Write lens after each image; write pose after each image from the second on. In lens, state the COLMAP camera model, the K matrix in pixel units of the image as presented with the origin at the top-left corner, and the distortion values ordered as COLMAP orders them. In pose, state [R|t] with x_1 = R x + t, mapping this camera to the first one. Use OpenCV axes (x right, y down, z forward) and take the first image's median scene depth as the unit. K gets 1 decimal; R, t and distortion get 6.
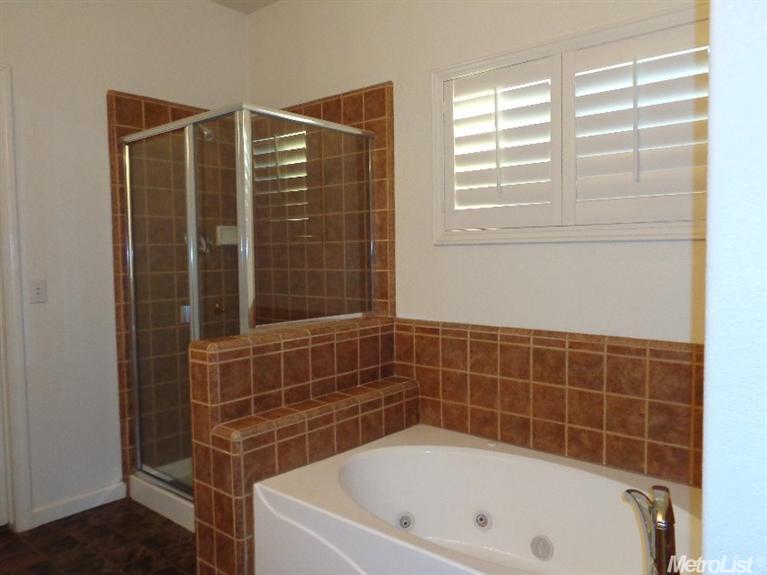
lens RADIAL K [[577.5, 0, 384.9], [0, 577.5, 284.5], [0, 0, 1]] dist [-0.009423, 0.009286]
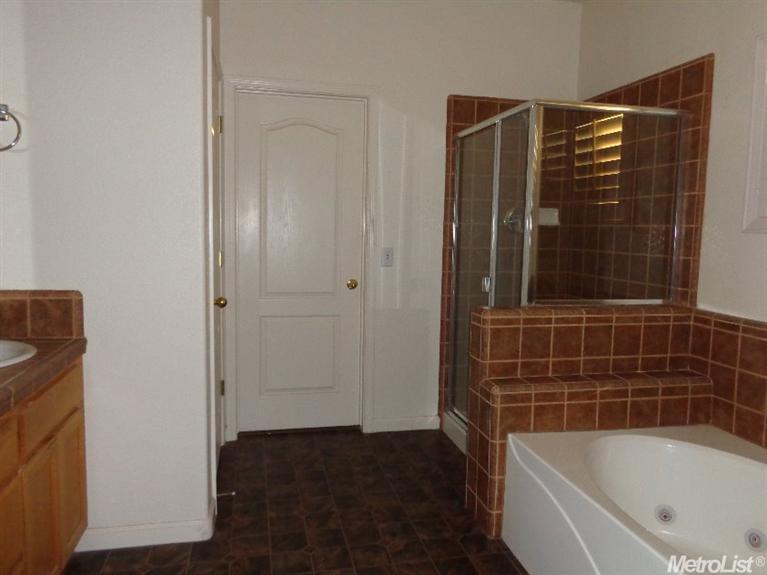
lens RADIAL K [[577.5, 0, 389.8], [0, 577.5, 286.2], [0, 0, 1]] dist [-0.009423, 0.009286]
pose [[0.800362, 0.089918, -0.592735, 0.177712], [-0.065247, 0.995880, 0.062973, -0.005812], [0.595956, -0.011727, 0.802932, -0.051581]]
